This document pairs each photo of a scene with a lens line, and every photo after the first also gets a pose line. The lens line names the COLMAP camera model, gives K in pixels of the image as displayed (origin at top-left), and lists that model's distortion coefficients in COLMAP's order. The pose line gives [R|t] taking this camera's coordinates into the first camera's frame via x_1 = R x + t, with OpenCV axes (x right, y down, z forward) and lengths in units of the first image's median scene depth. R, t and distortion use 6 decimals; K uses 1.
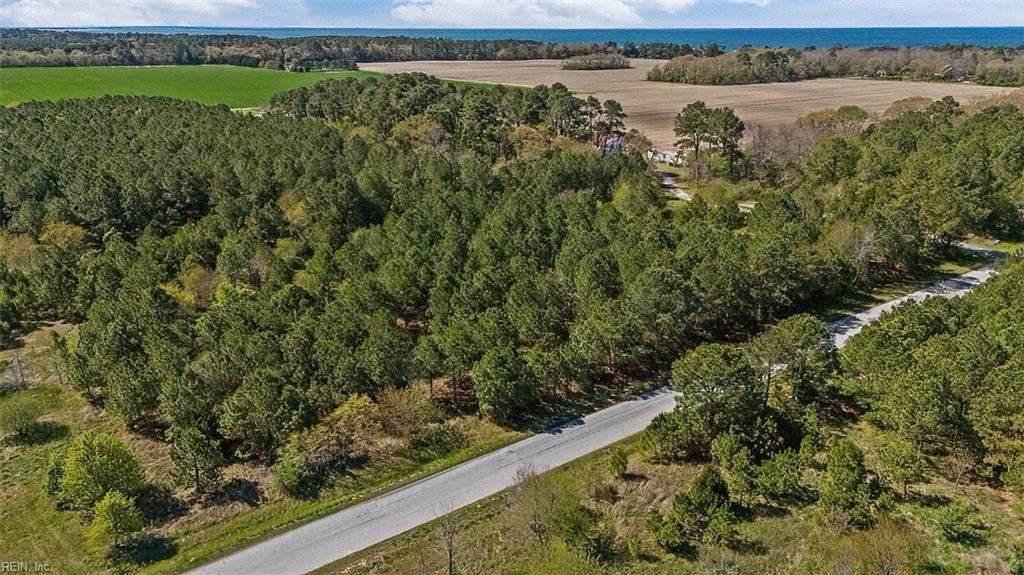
lens RADIAL K [[757.0, 0, 515.0], [0, 757.0, 285.5], [0, 0, 1]] dist [0.059368, -0.049840]
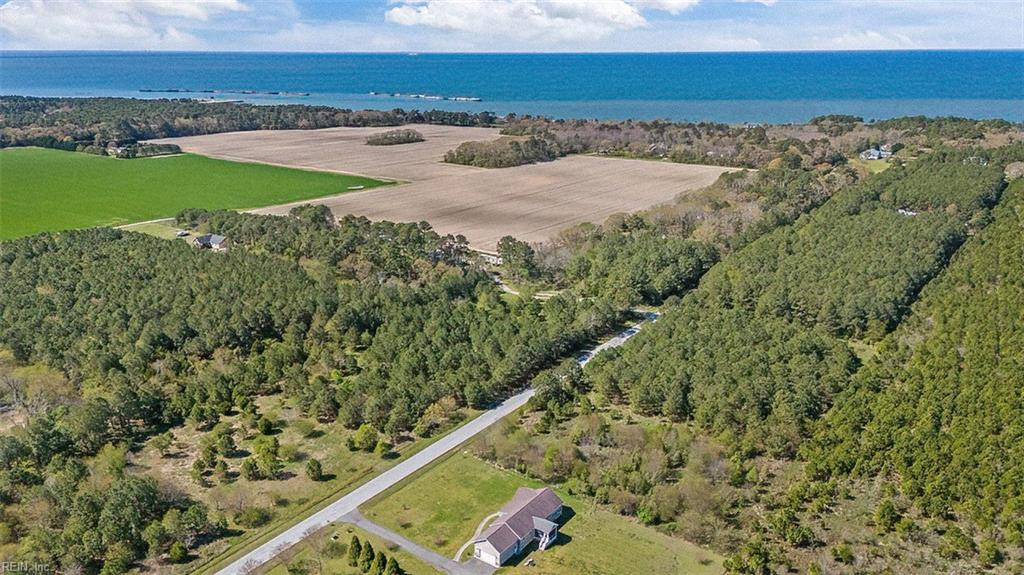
lens RADIAL K [[757.0, 0, 517.7], [0, 757.0, 287.7], [0, 0, 1]] dist [0.059368, -0.049840]
pose [[0.955230, -0.089274, 0.282073, -0.547536], [0.096936, 0.995202, -0.013295, -0.188514], [-0.279532, 0.040043, 0.959301, -1.559689]]
